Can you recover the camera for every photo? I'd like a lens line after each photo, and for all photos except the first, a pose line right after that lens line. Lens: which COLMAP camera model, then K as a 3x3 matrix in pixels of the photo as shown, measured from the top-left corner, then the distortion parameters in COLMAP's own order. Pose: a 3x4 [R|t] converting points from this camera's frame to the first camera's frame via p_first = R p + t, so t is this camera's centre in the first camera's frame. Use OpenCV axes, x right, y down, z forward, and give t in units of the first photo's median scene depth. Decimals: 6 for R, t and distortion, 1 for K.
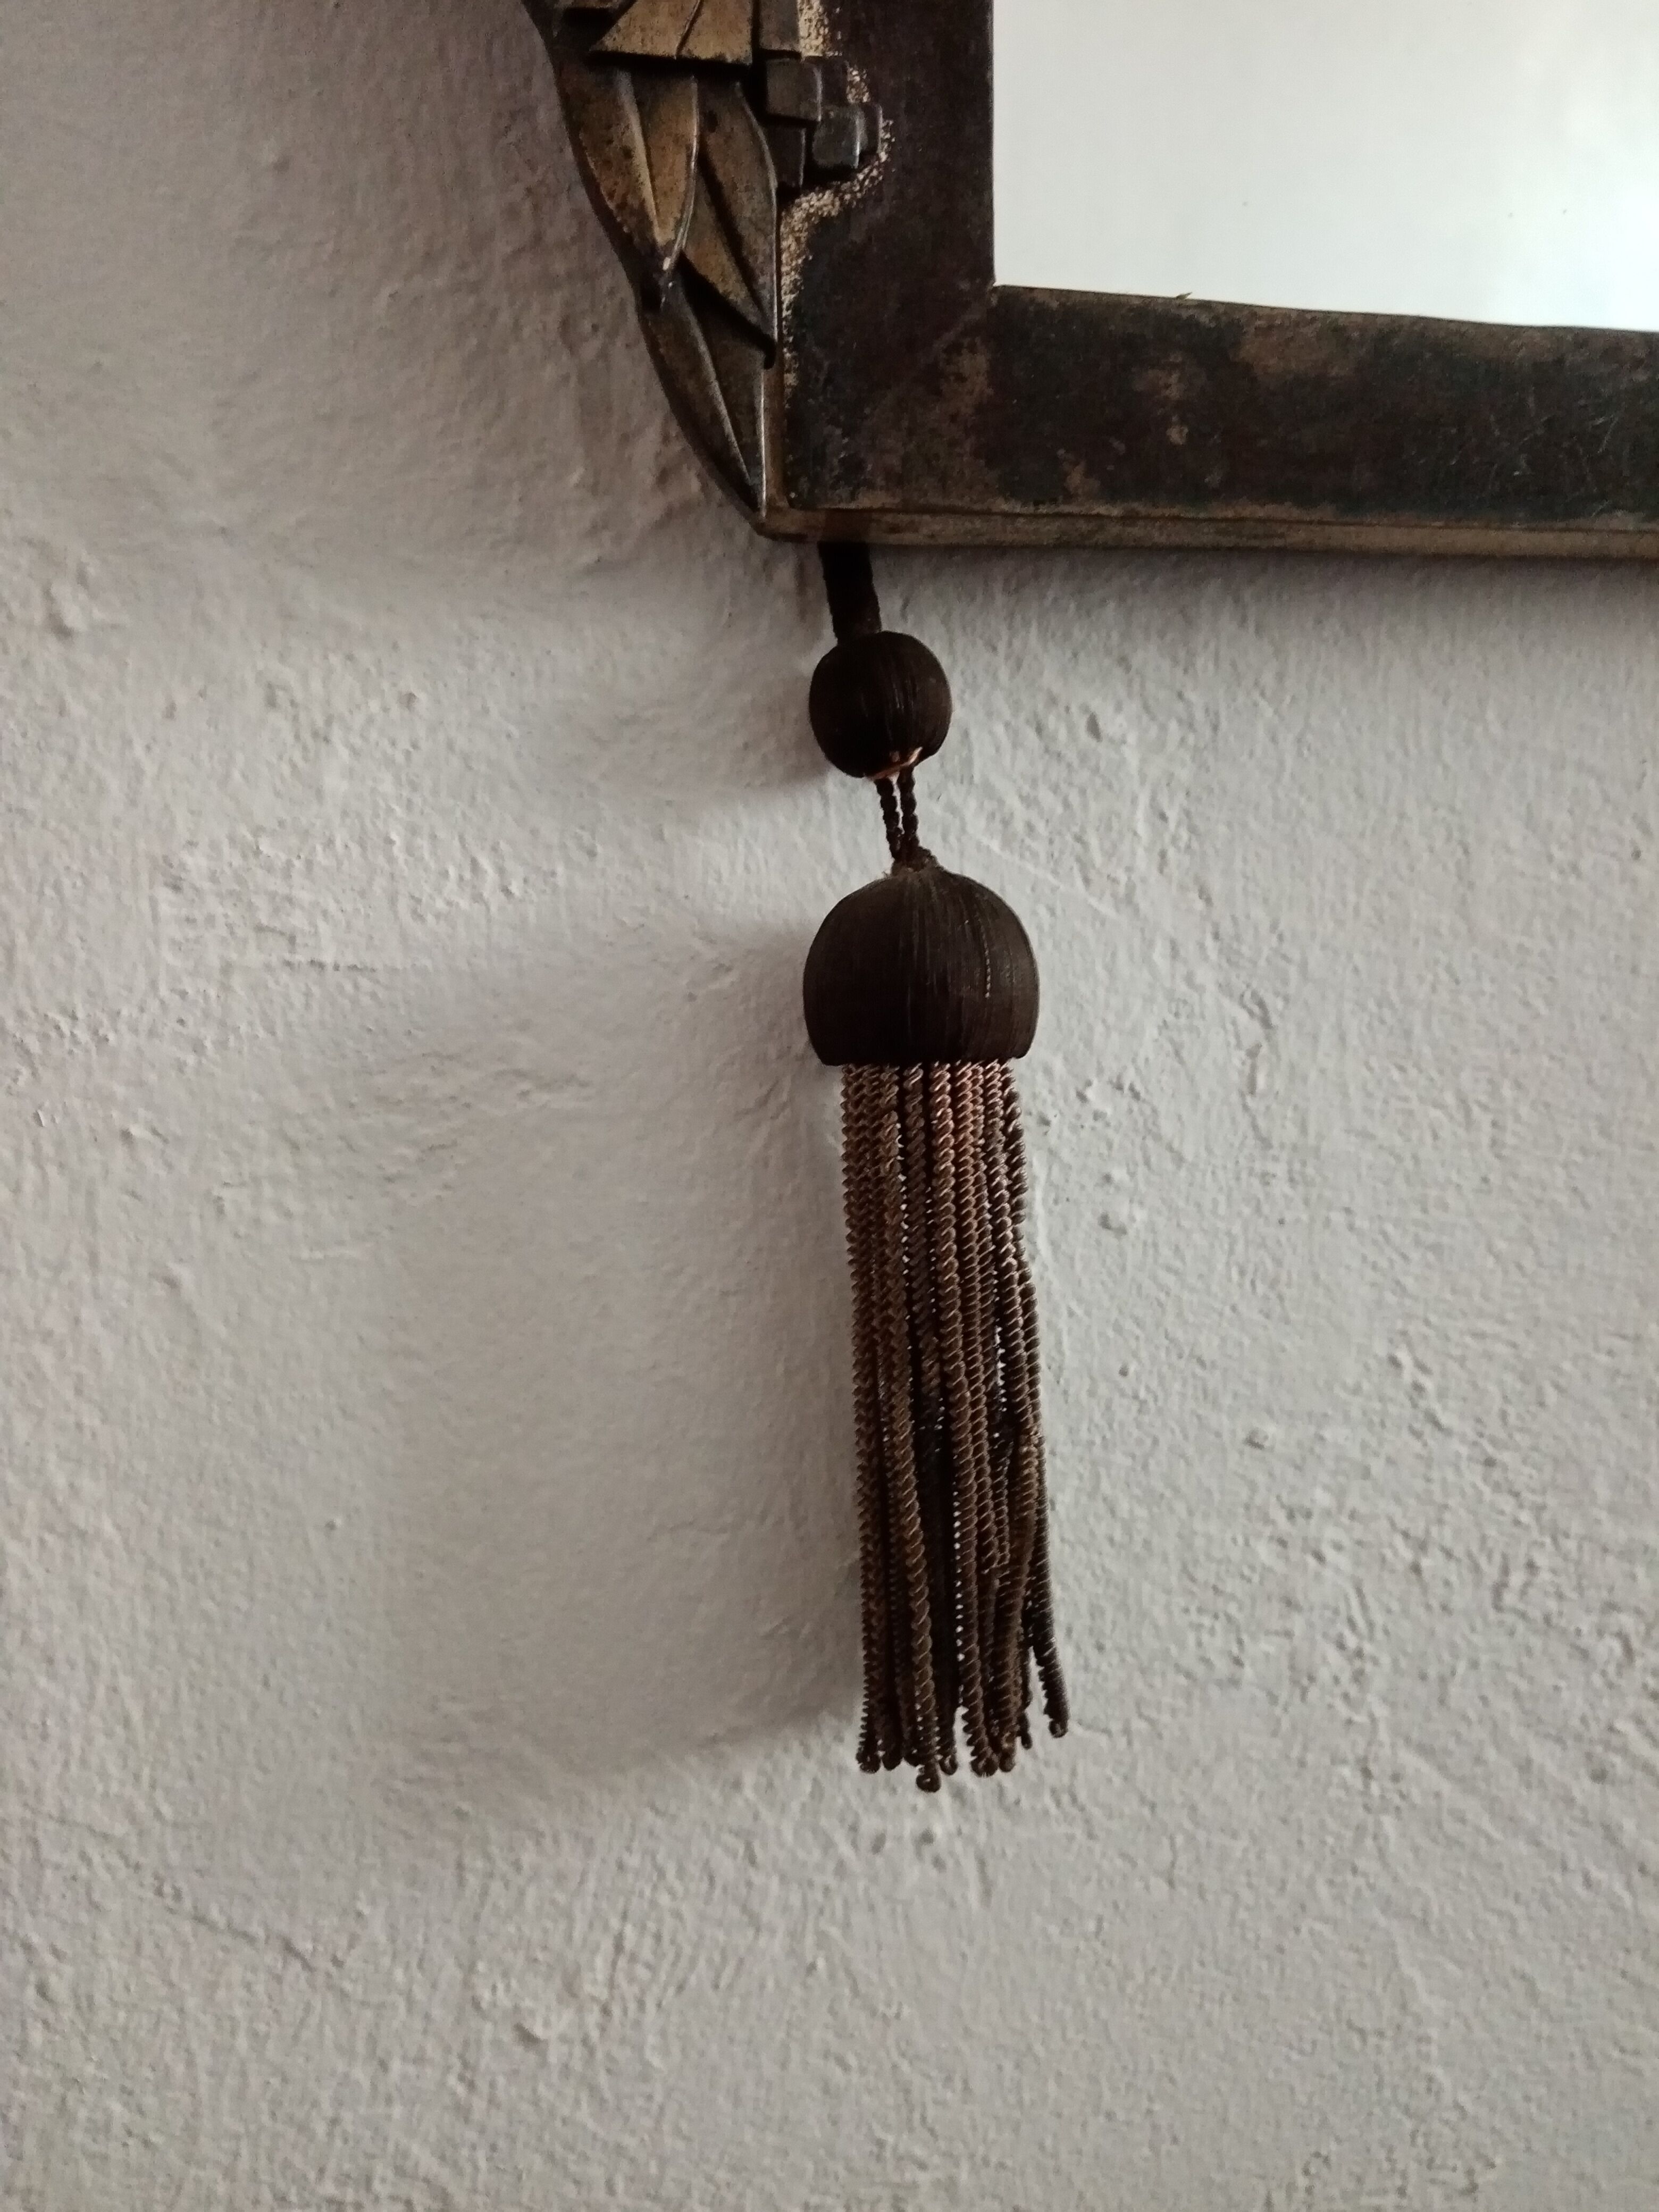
lens RADIAL K [[1795.8, 0, 830.5], [0, 1795.8, 1108.5], [0, 0, 1]] dist [0.056920, -0.147666]
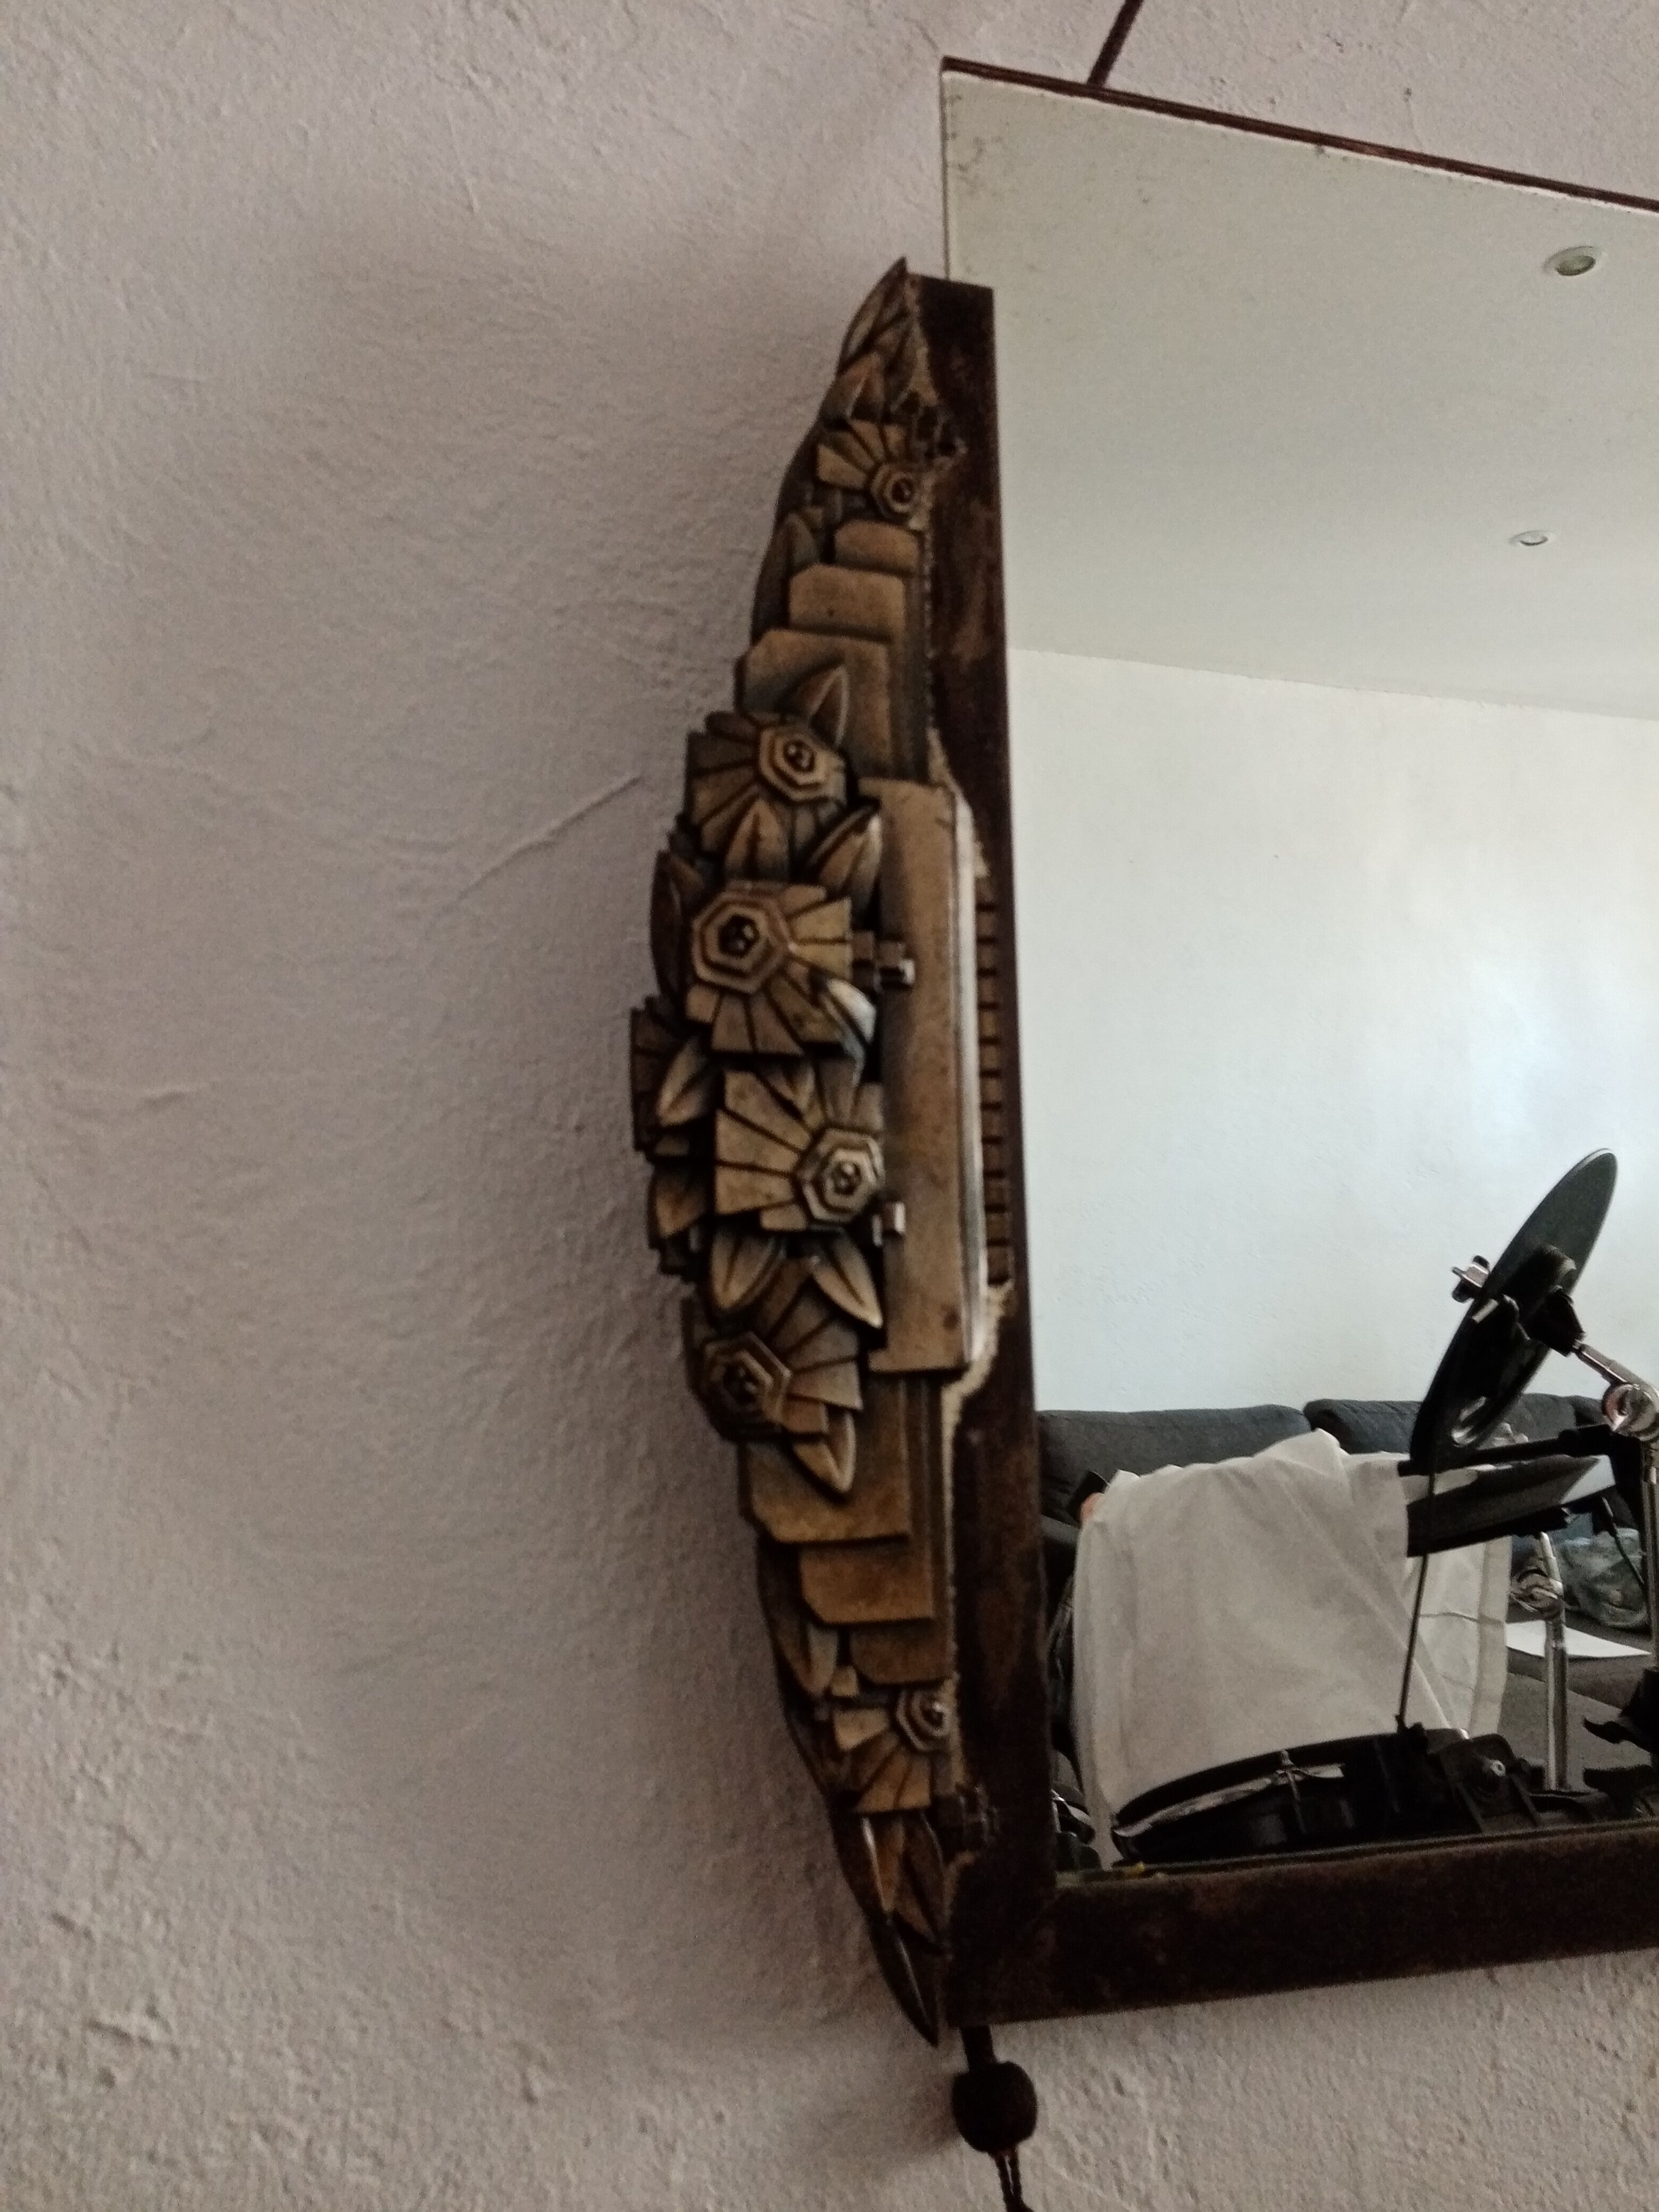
lens RADIAL K [[1782.5, 0, 811.2], [0, 1782.5, 1107.6], [0, 0, 1]] dist [0.012779, 0.003643]
pose [[0.999734, -0.003195, 0.022845, -0.179870], [0.010308, 0.947857, -0.318530, -0.577005], [-0.020636, 0.318681, 0.947637, -0.880666]]
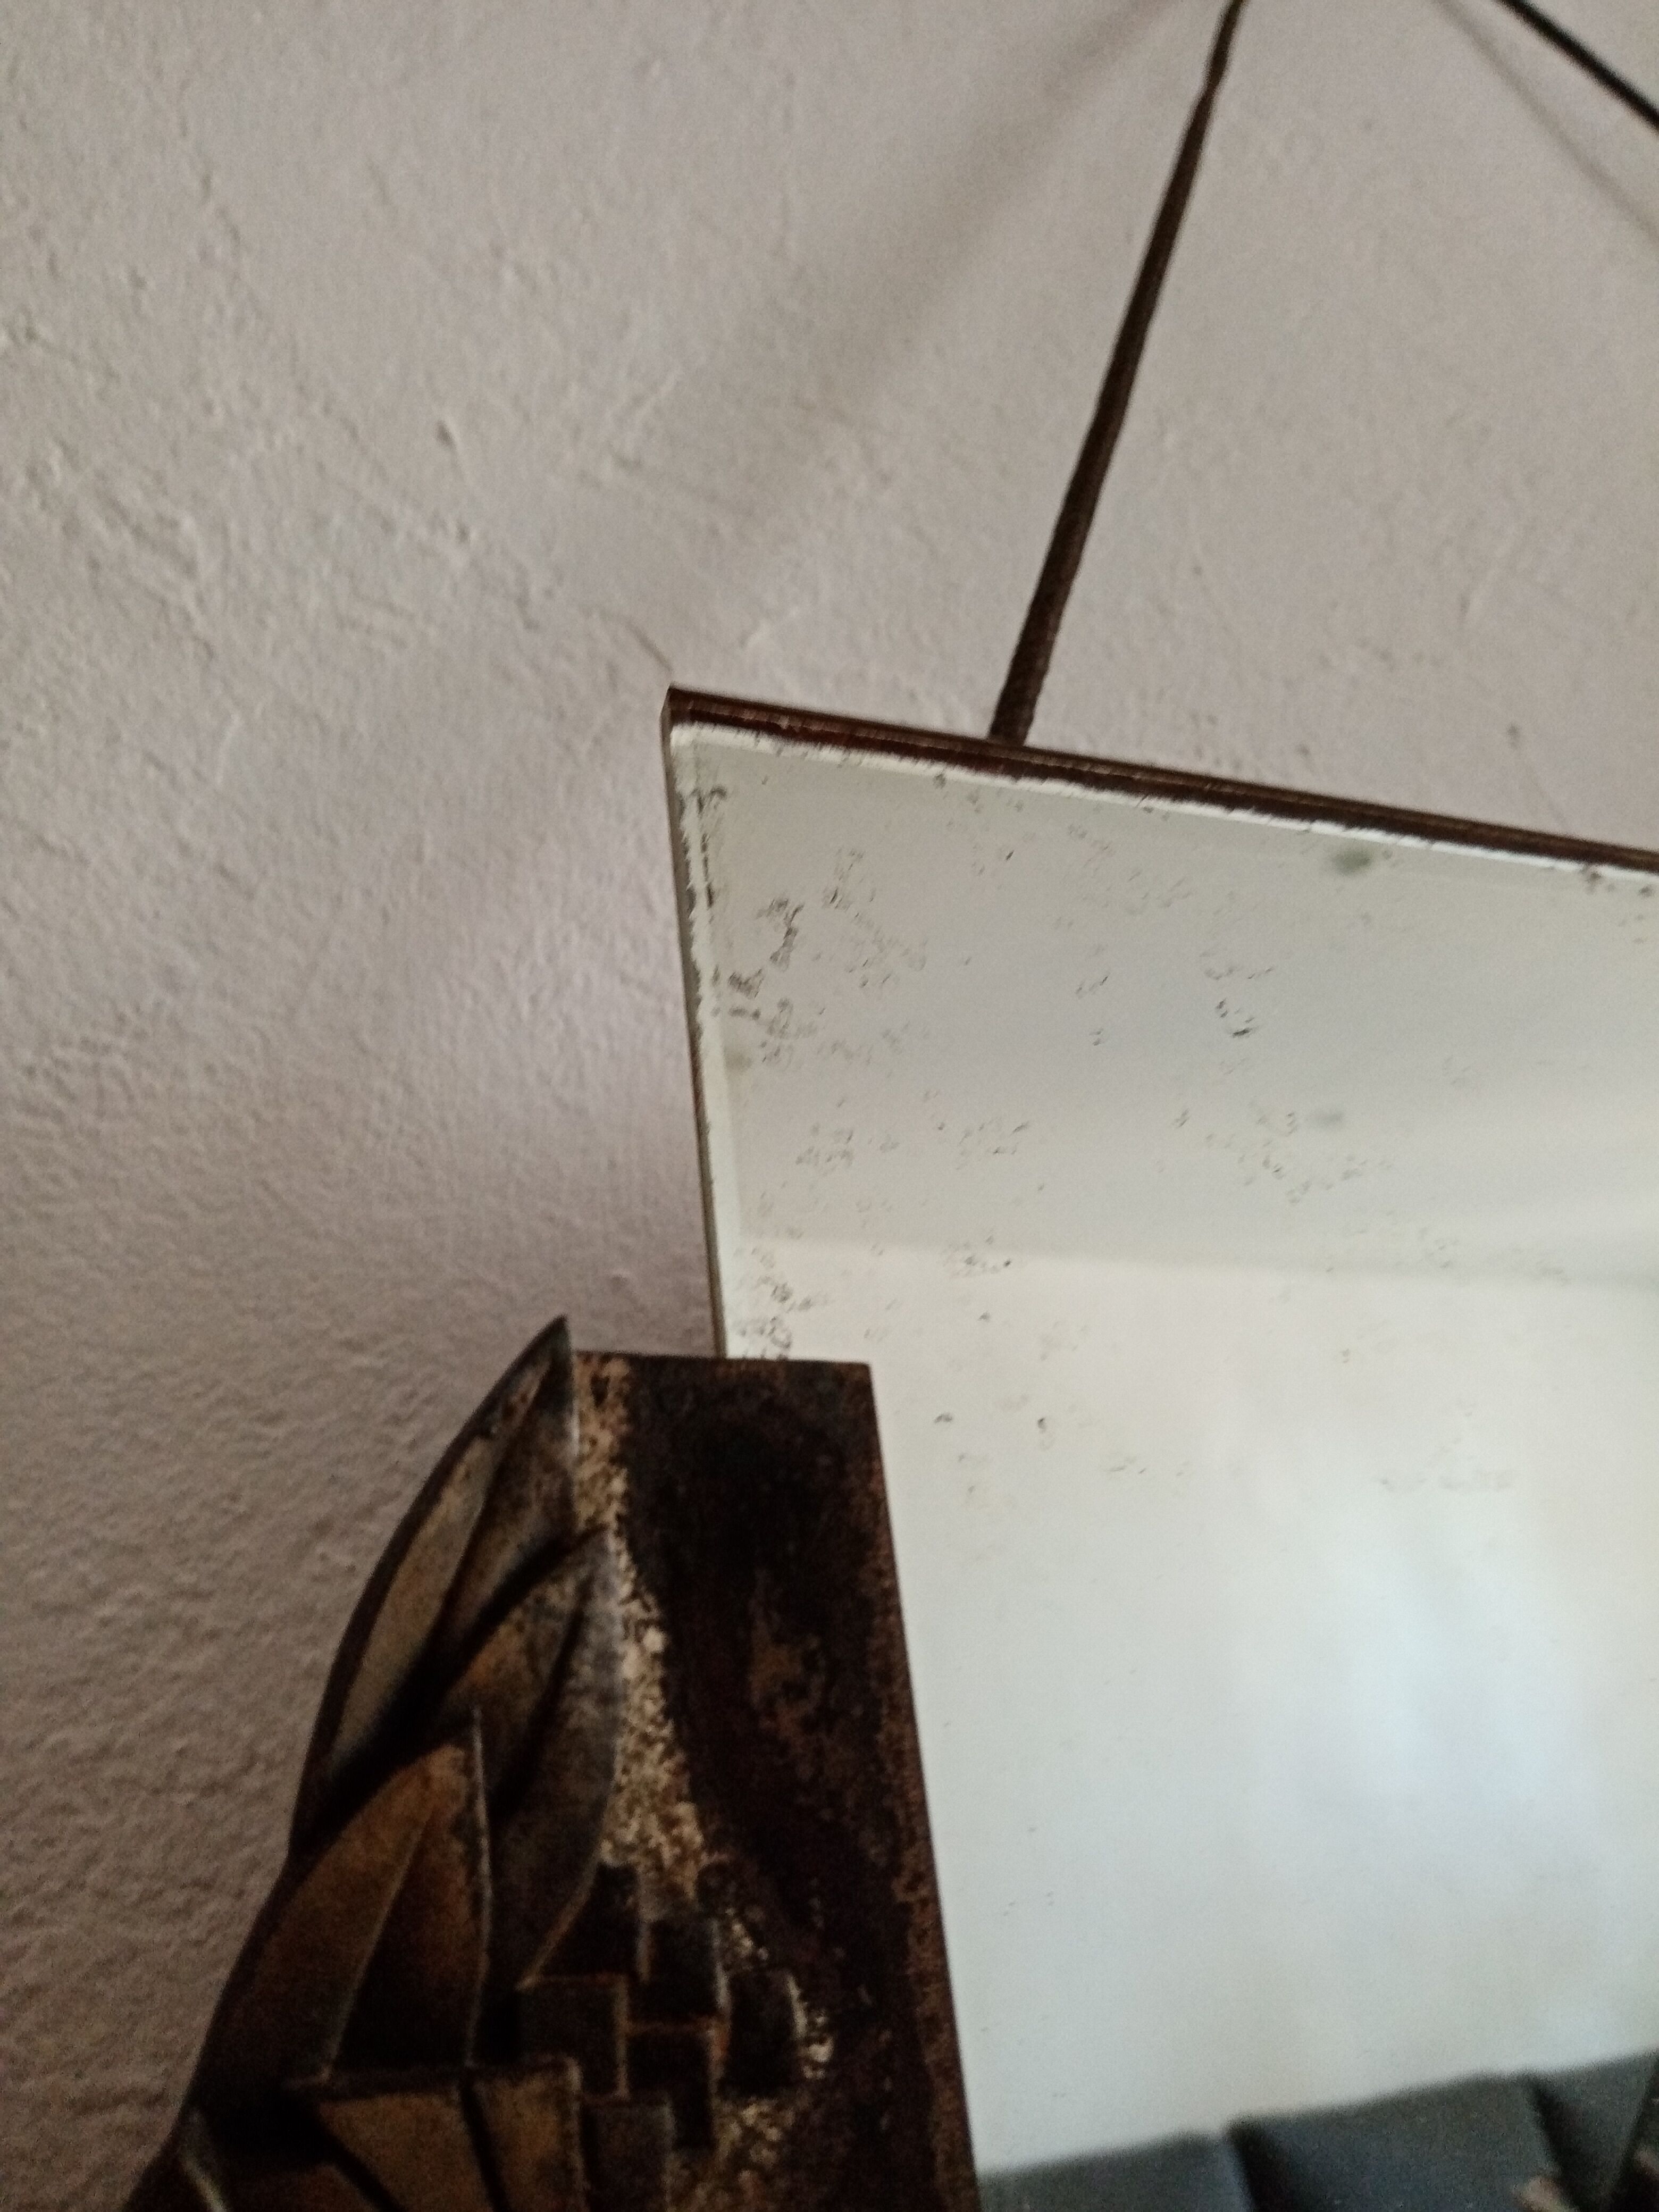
lens RADIAL K [[1795.8, 0, 830.5], [0, 1795.8, 1108.5], [0, 0, 1]] dist [0.056920, -0.147666]
pose [[0.988496, -0.042809, 0.145059, -0.029422], [0.118936, 0.812500, -0.570700, -1.776953], [-0.093429, 0.581388, 0.808245, 0.148848]]
